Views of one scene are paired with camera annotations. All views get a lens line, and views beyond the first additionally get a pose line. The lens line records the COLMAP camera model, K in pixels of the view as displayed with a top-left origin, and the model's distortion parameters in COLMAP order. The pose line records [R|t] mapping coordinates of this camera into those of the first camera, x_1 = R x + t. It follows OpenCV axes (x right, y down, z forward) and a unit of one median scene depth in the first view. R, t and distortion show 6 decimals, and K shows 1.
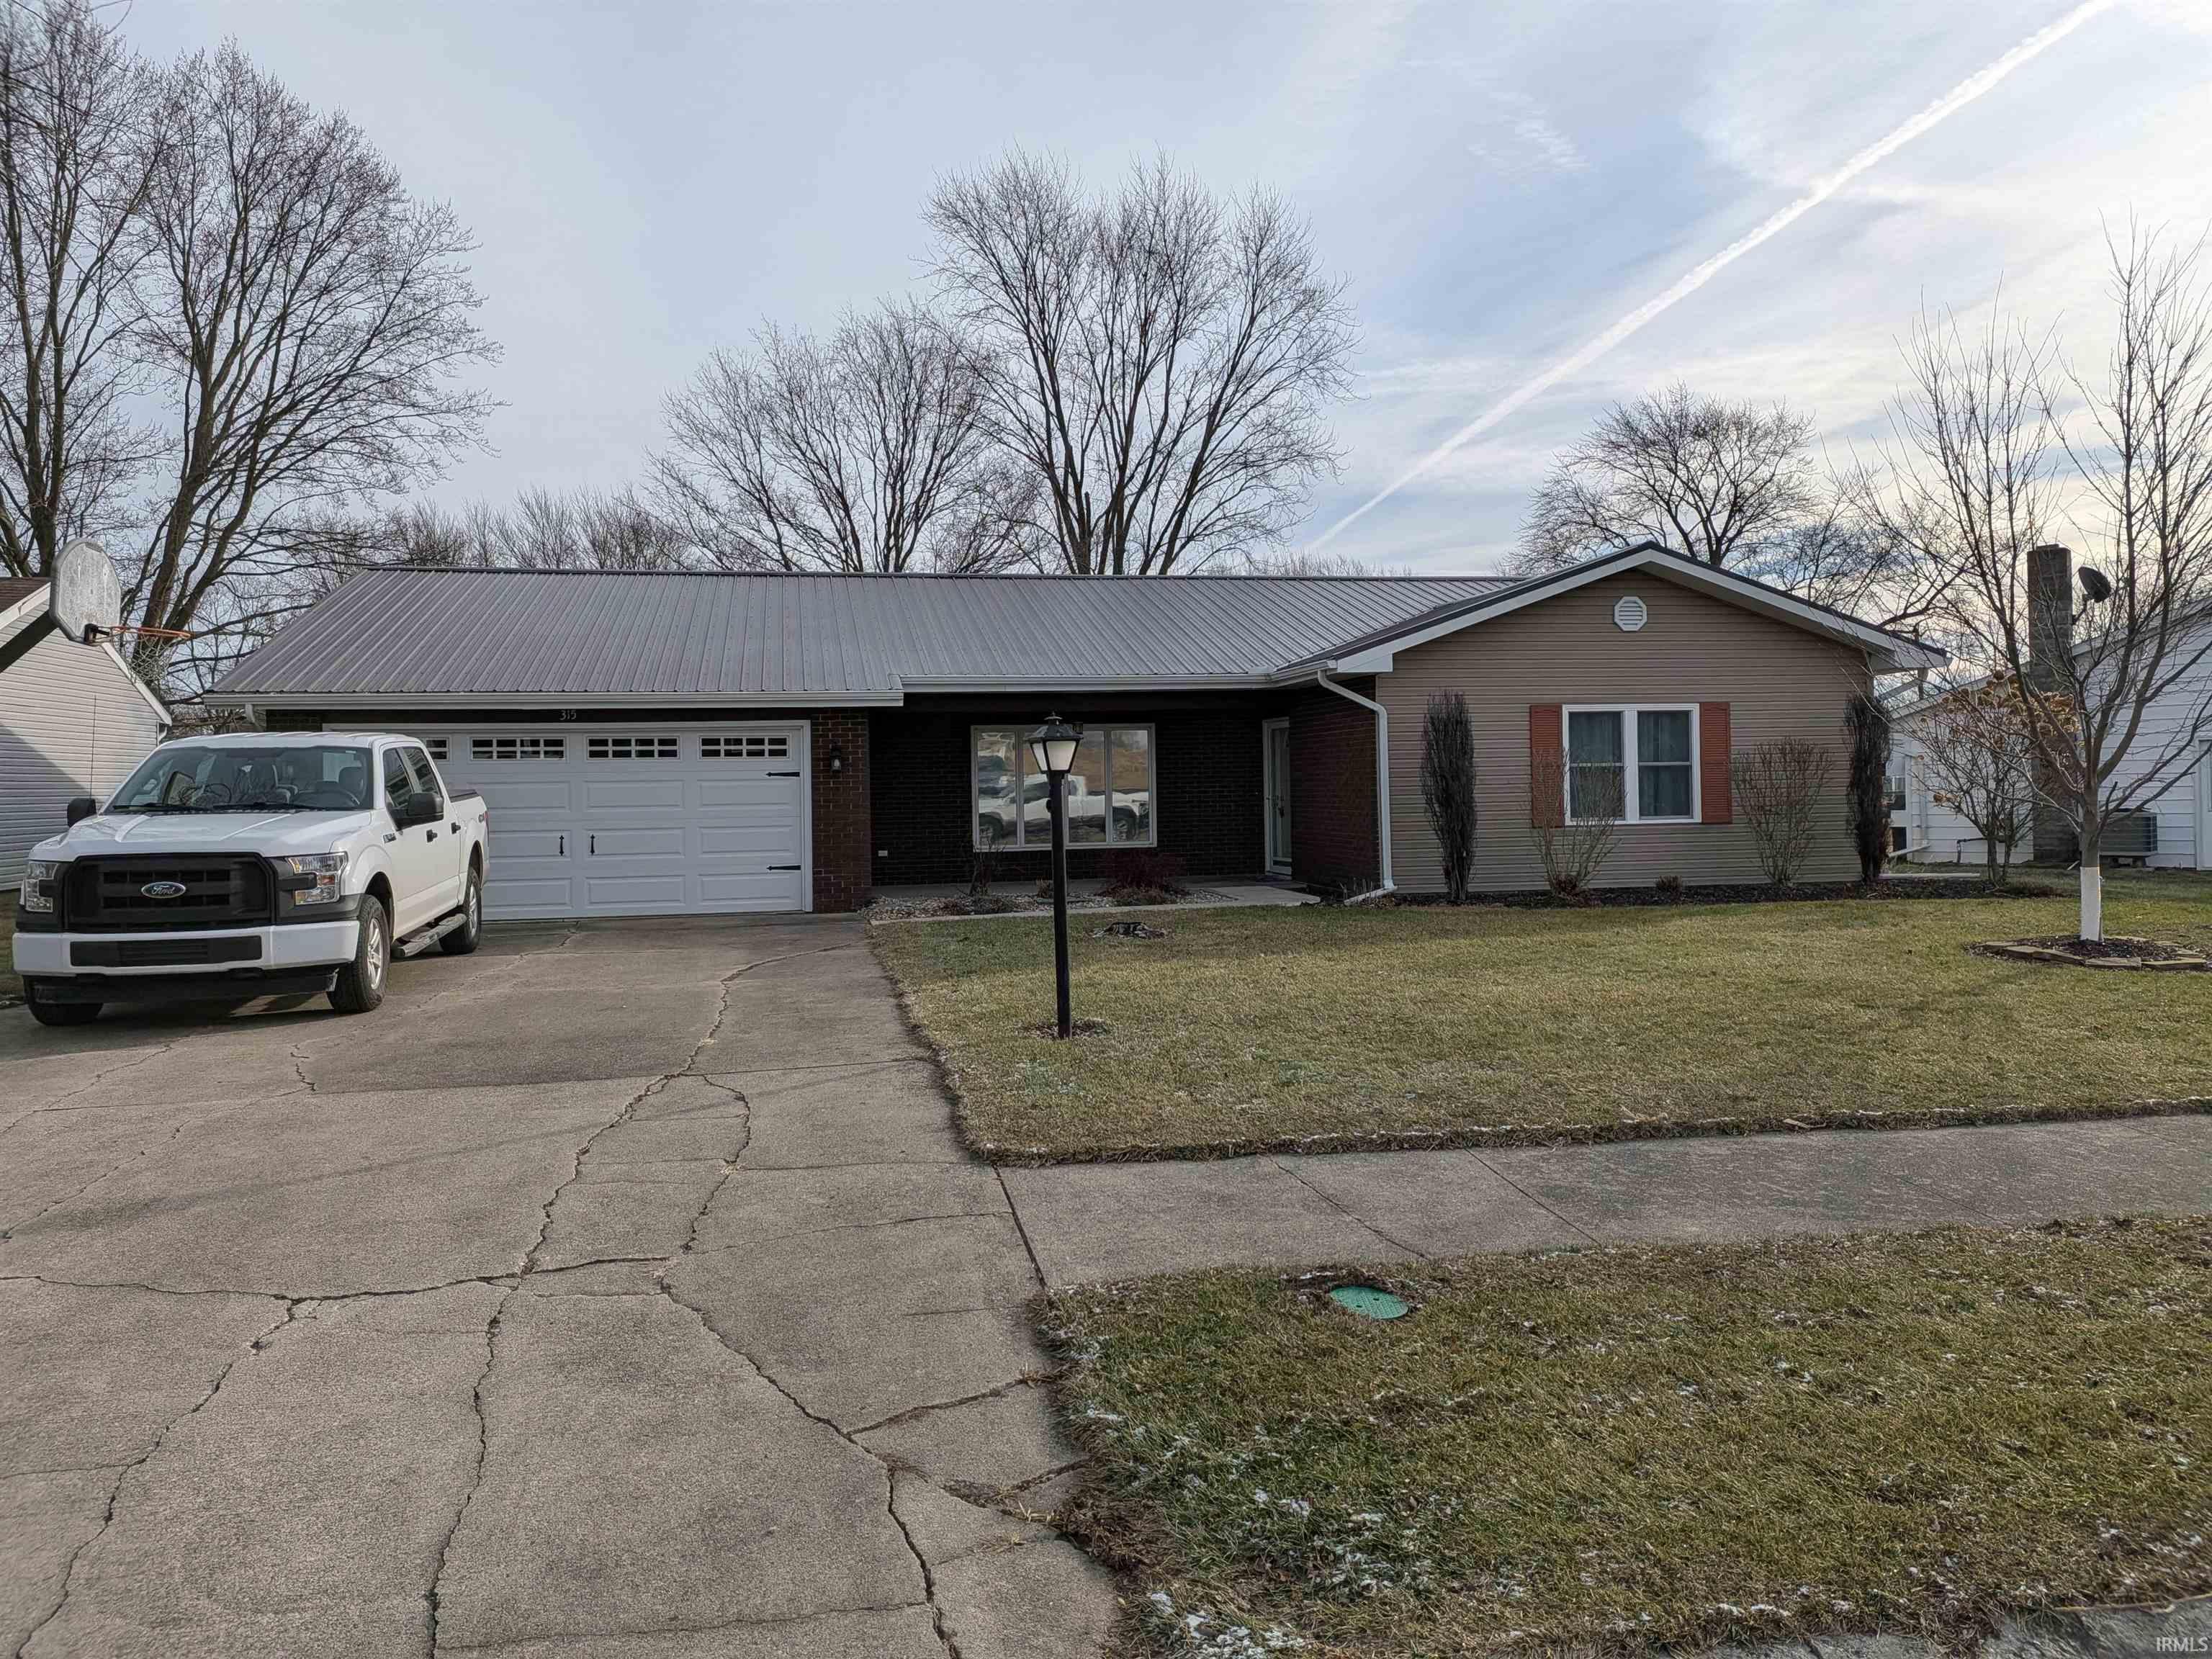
lens RADIAL K [[1588.3, 0, 1167.7], [0, 1588.3, 786.7], [0, 0, 1]] dist [0.082640, -0.000890]
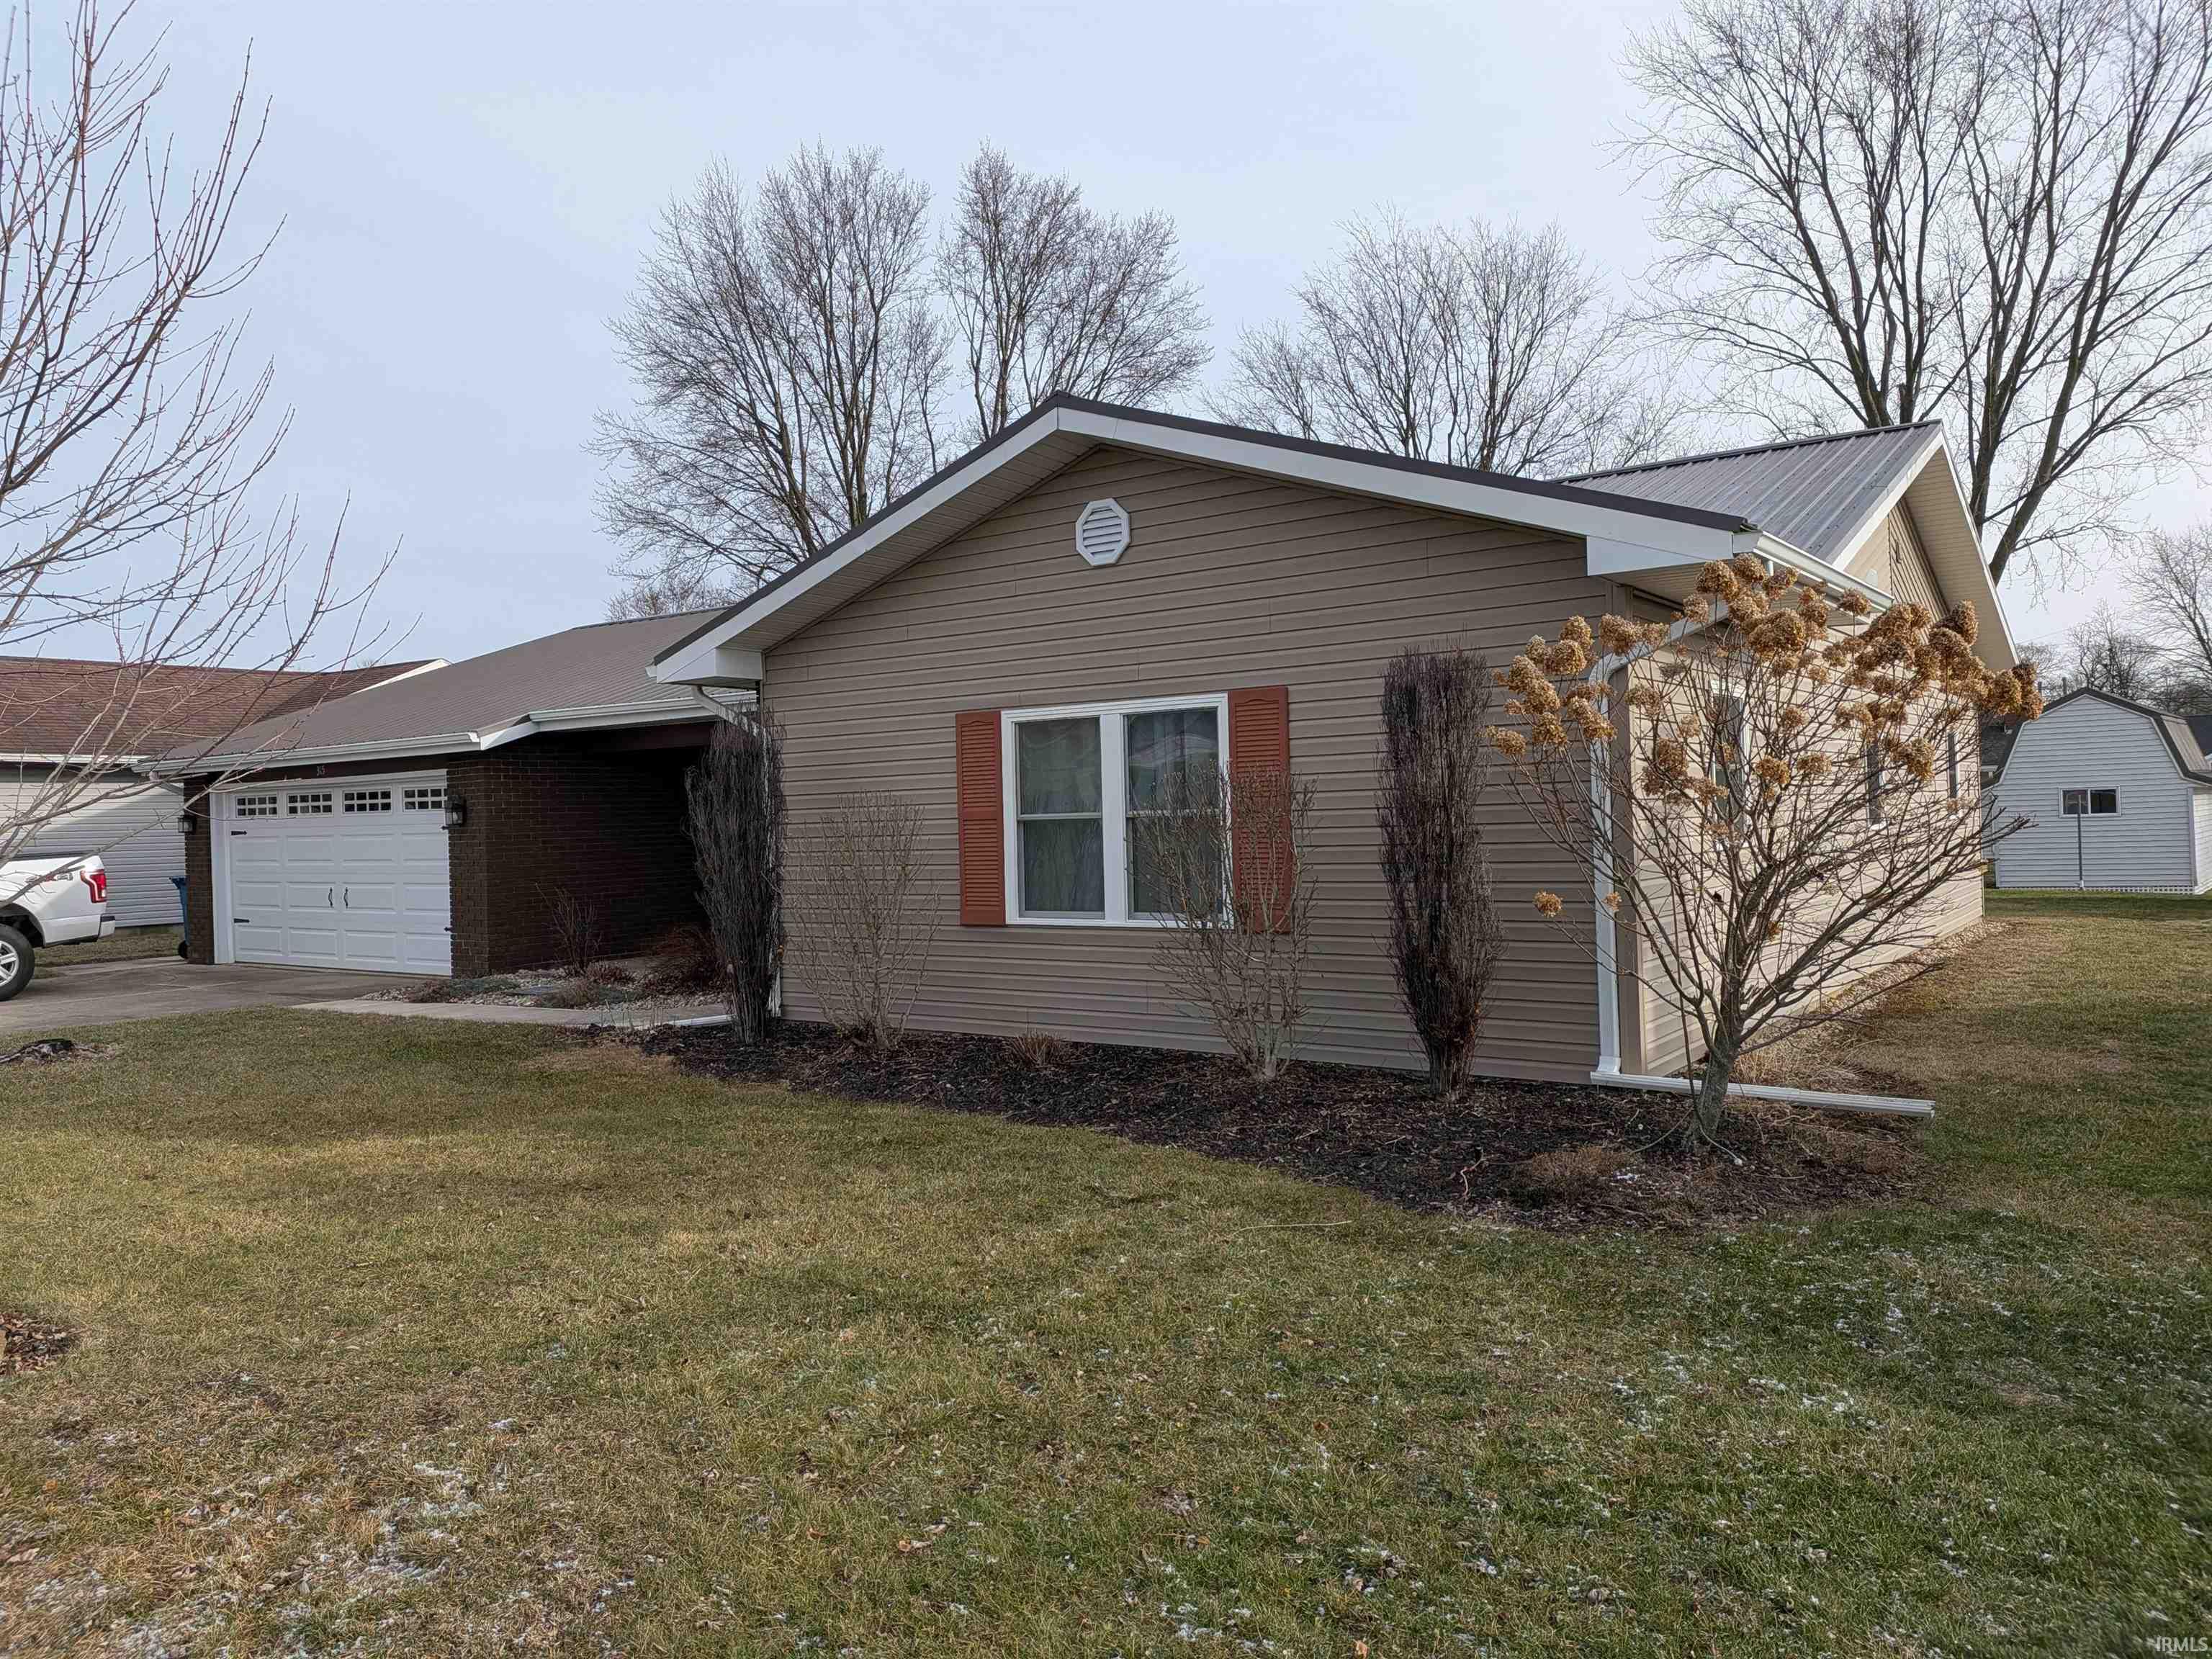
lens RADIAL K [[1602.6, 0, 1106.0], [0, 1602.6, 829.5], [0, 0, 1]] dist [0.090258, -0.135773]
pose [[0.669433, 0.006166, -0.742847, 0.332018], [0.019409, 0.999479, 0.025787, -0.010996], [0.742619, -0.031681, 0.668964, 0.308334]]
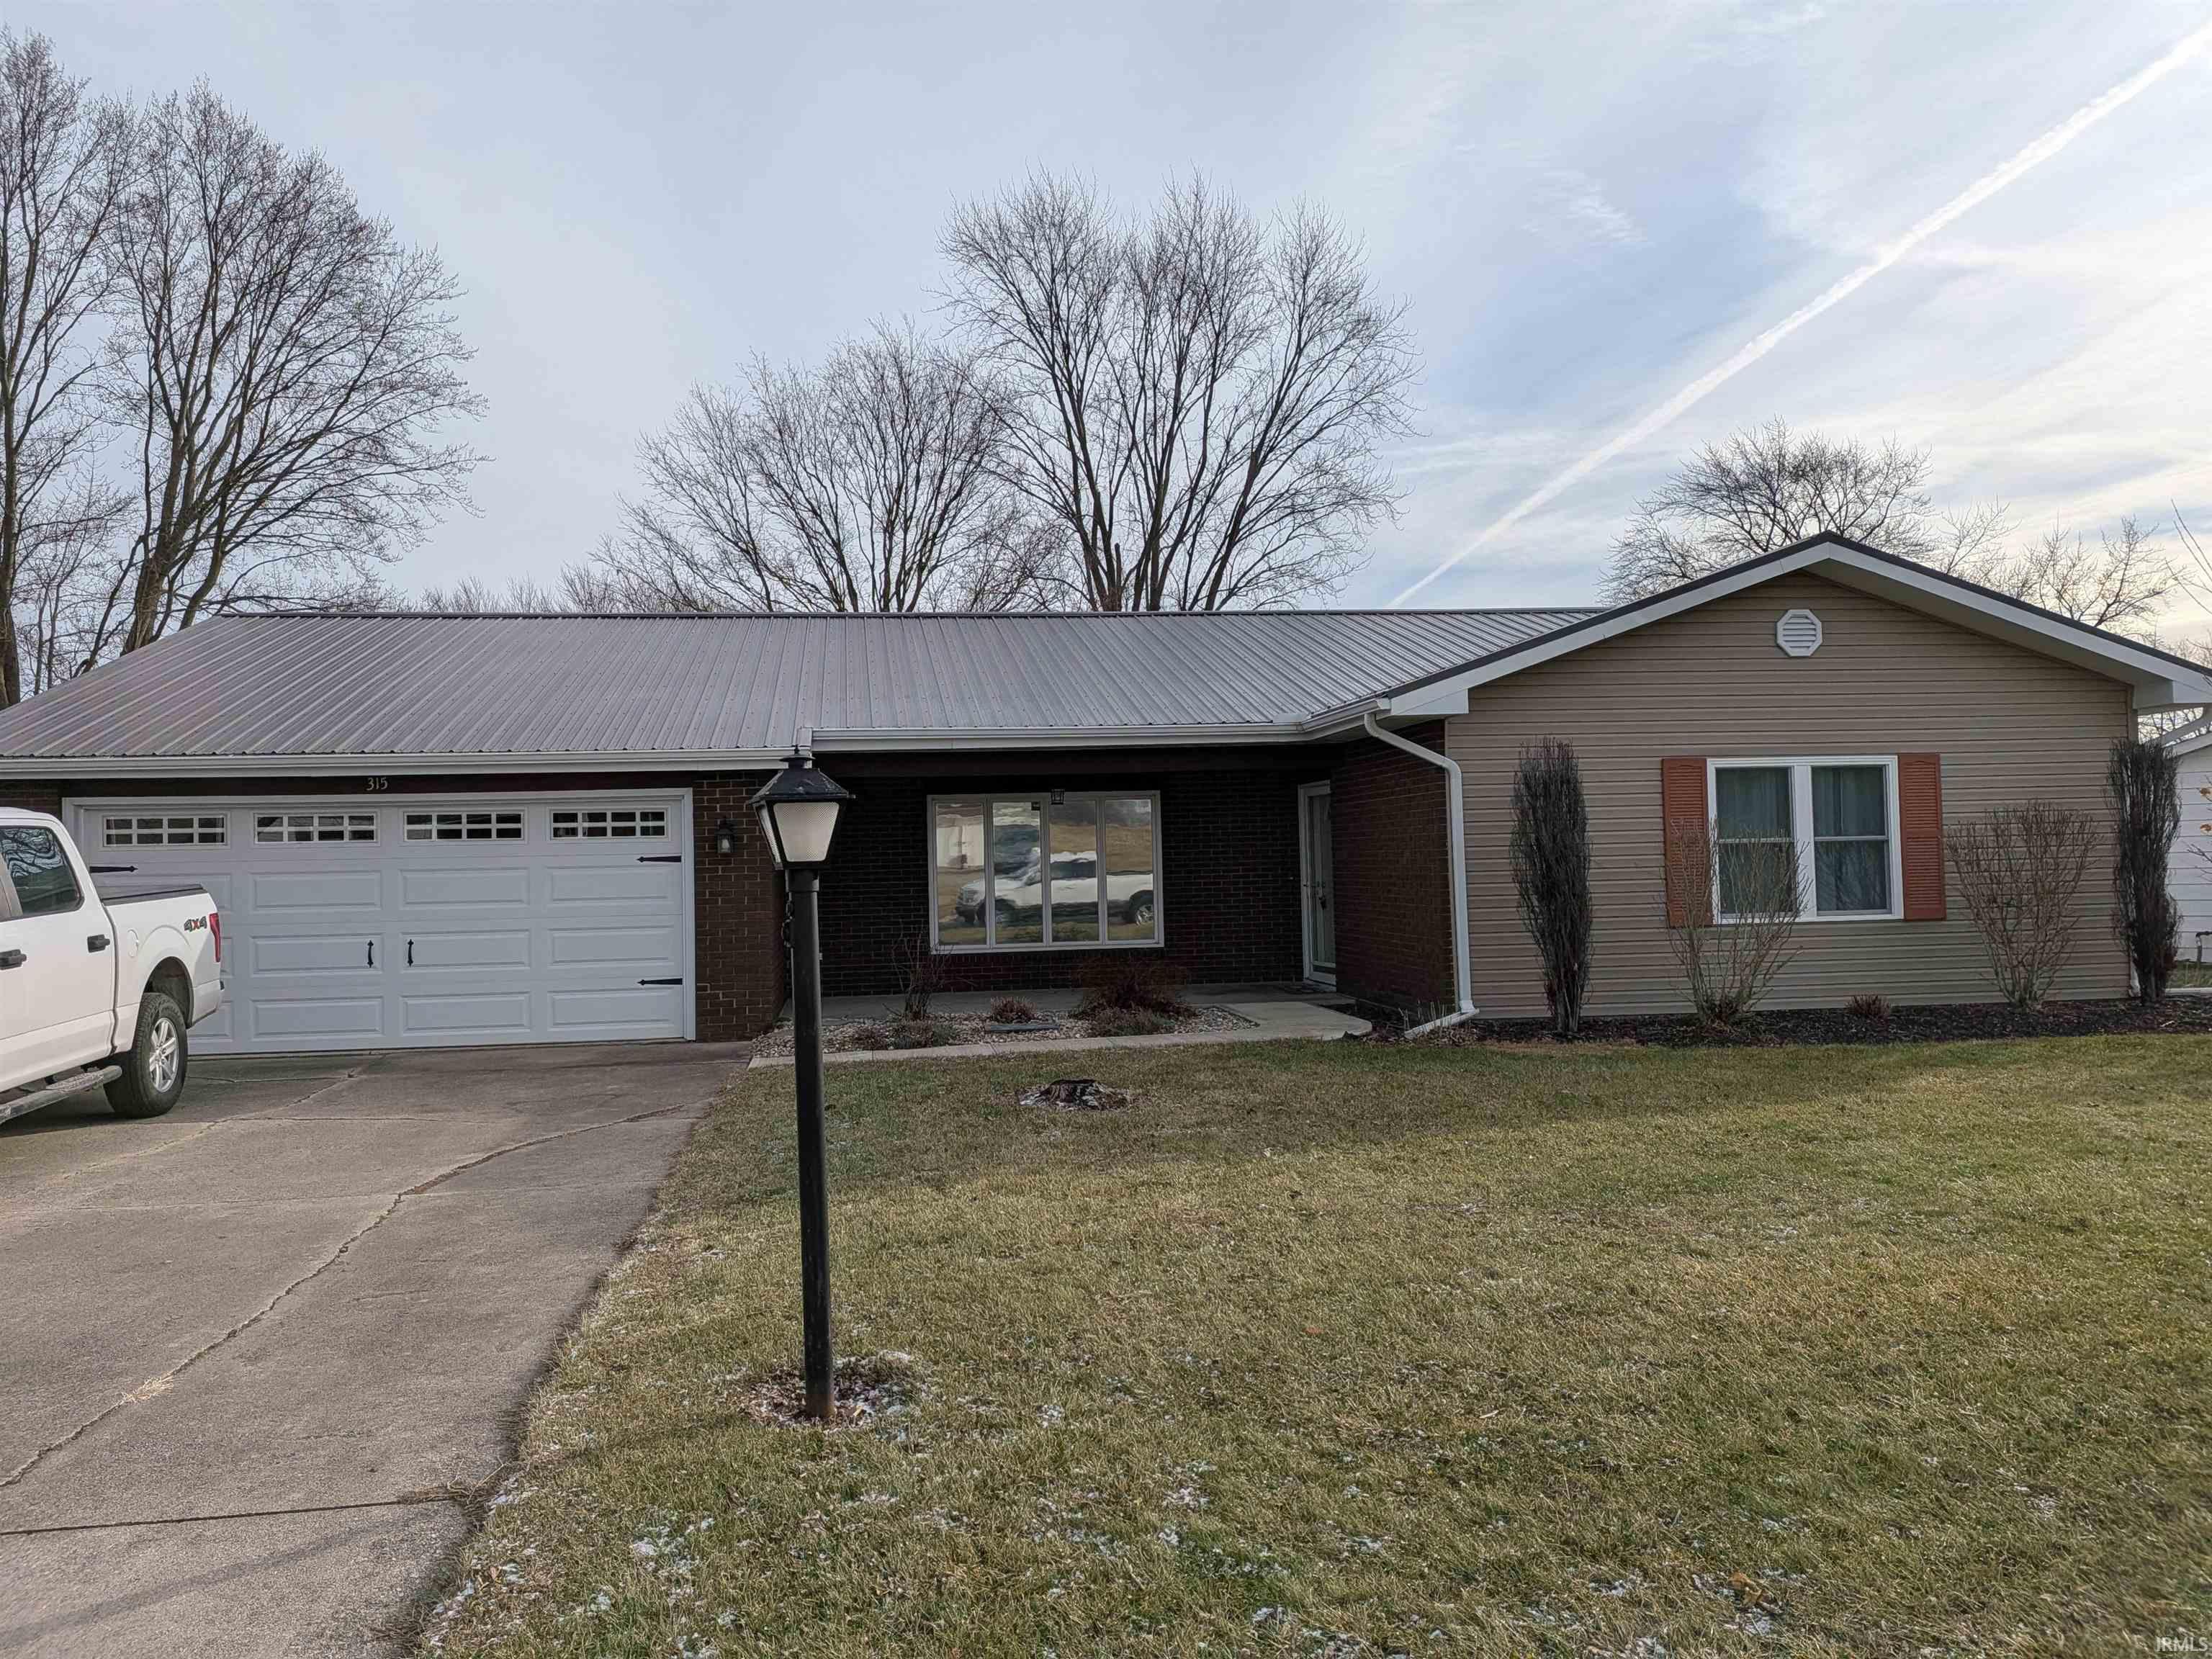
lens RADIAL K [[1602.6, 0, 1106.0], [0, 1602.6, 829.5], [0, 0, 1]] dist [0.090258, -0.135773]
pose [[0.997185, -0.006723, -0.074674, 0.013907], [0.005102, 0.999748, -0.021865, -0.001890], [0.074803, 0.021422, 0.996968, 0.116443]]
